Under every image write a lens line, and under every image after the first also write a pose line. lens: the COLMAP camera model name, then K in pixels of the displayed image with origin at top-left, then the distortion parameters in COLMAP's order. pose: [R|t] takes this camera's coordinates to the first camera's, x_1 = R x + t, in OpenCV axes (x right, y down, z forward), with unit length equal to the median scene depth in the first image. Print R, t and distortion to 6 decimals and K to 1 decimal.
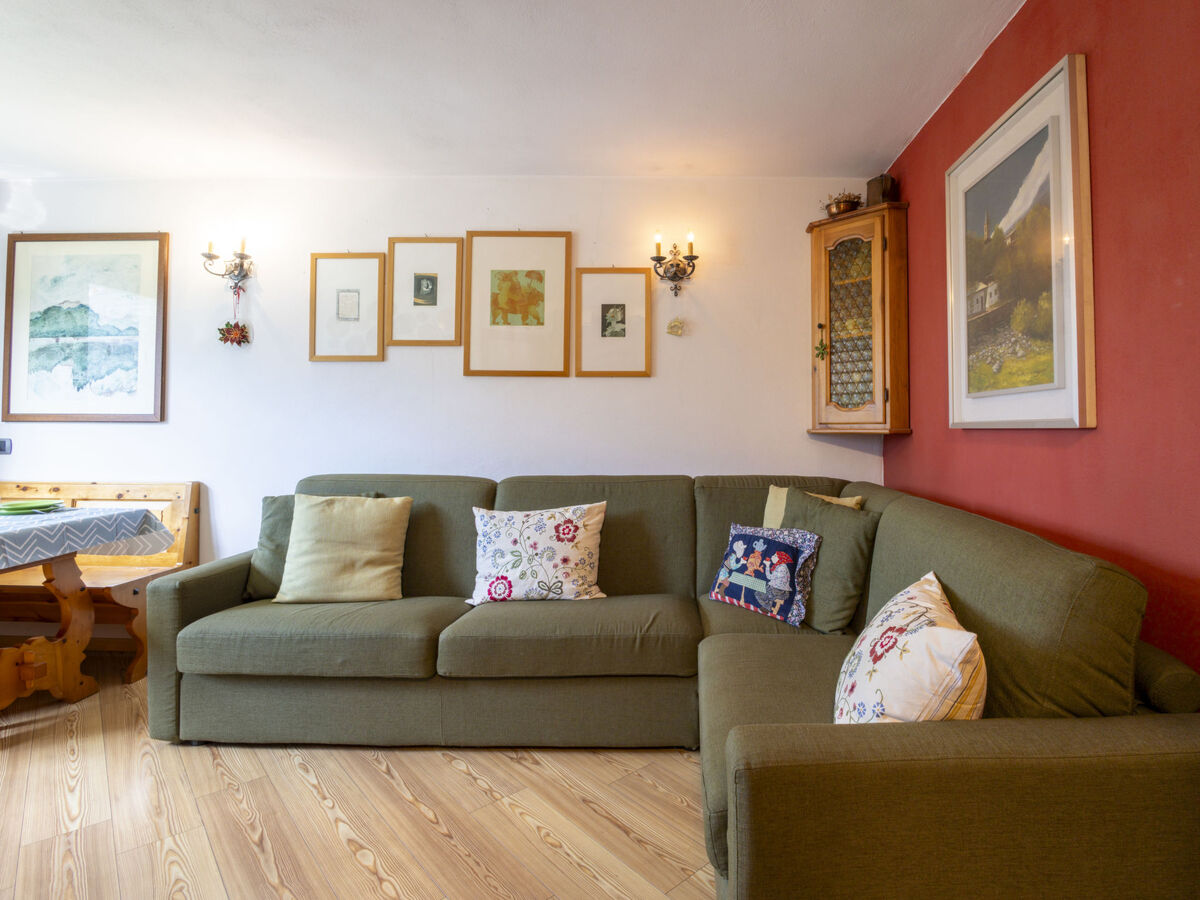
lens RADIAL K [[627.8, 0, 685.3], [0, 627.8, 410.3], [0, 0, 1]] dist [-0.025105, -0.000374]
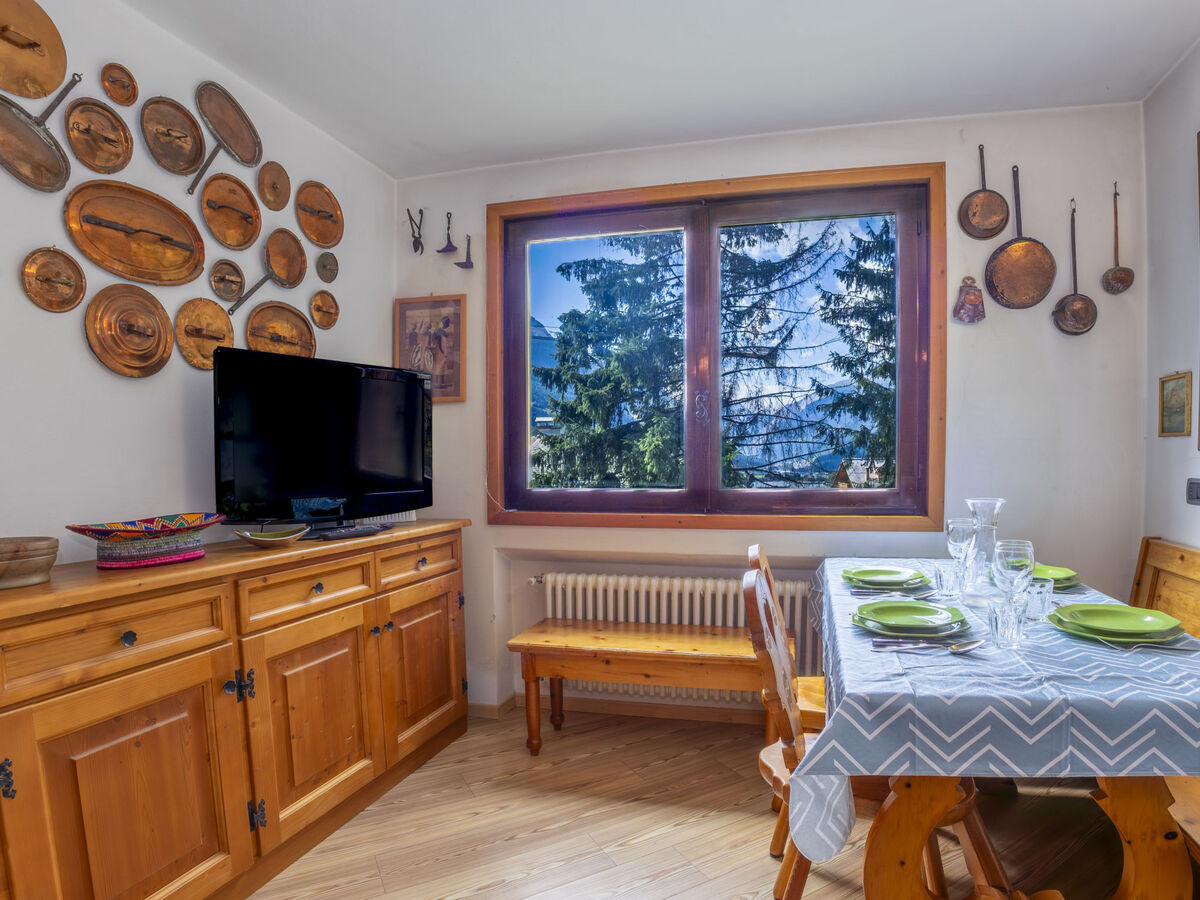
lens RADIAL K [[648.0, 0, 659.8], [0, 648.0, 497.5], [0, 0, 1]] dist [-0.081977, -0.000238]
pose [[-0.231218, 0.059355, -0.971090, -0.431259], [0.033715, 0.998027, 0.052974, 0.014857], [0.972318, -0.020492, -0.232763, 0.636760]]
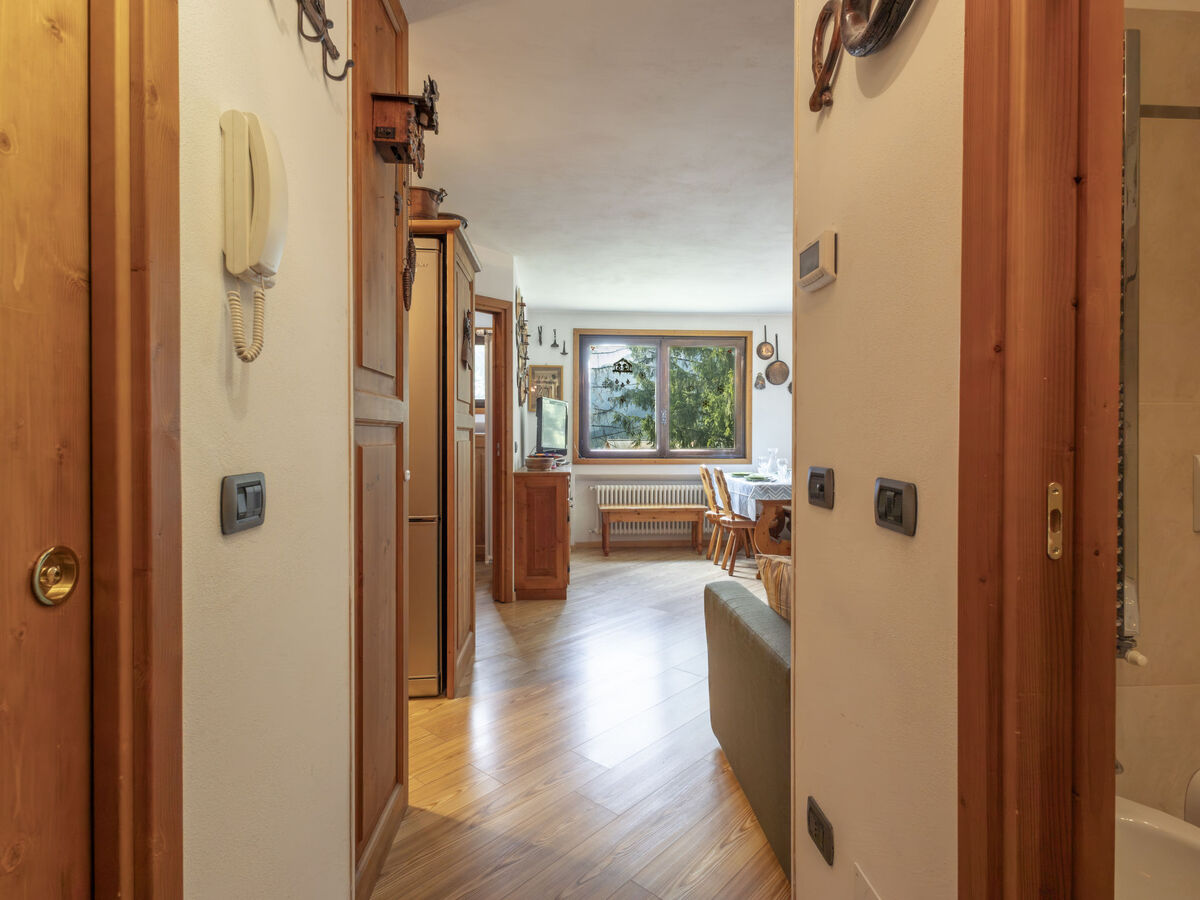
lens RADIAL K [[619.8, 0, 604.9], [0, 619.8, 446.8], [0, 0, 1]] dist [0.003782, 0.001097]
pose [[0.060058, 0.012835, -0.998112, 0.794076], [0.025025, 0.999584, 0.014360, 0.007601], [0.997881, -0.025840, 0.059711, 0.173216]]
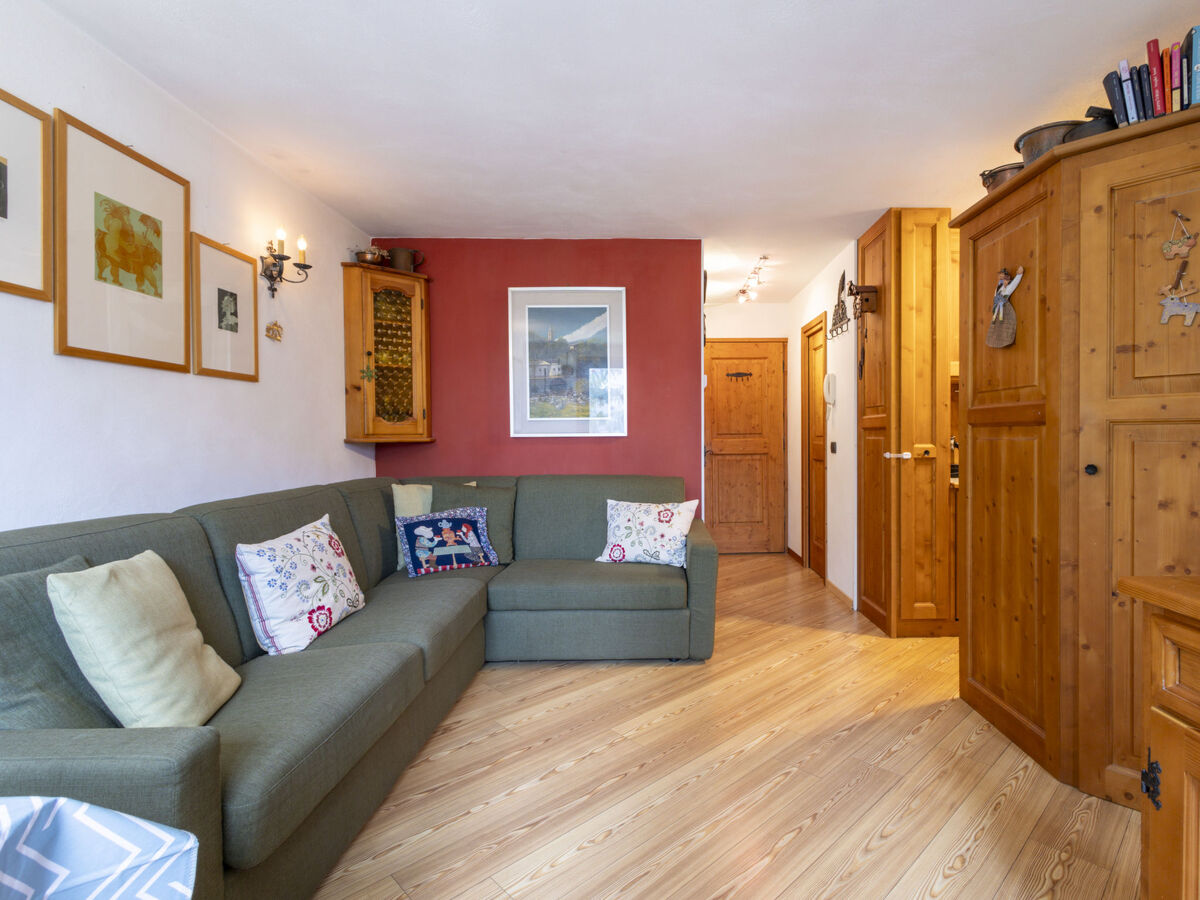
lens RADIAL K [[617.9, 0, 665.4], [0, 617.9, 444.7], [0, 0, 1]] dist [0.000448, -0.000237]
pose [[-0.016224, -0.017376, 0.999717, -0.989401], [-0.020747, 0.999640, 0.017038, 0.009208], [-0.999653, -0.020465, -0.016579, 0.446704]]
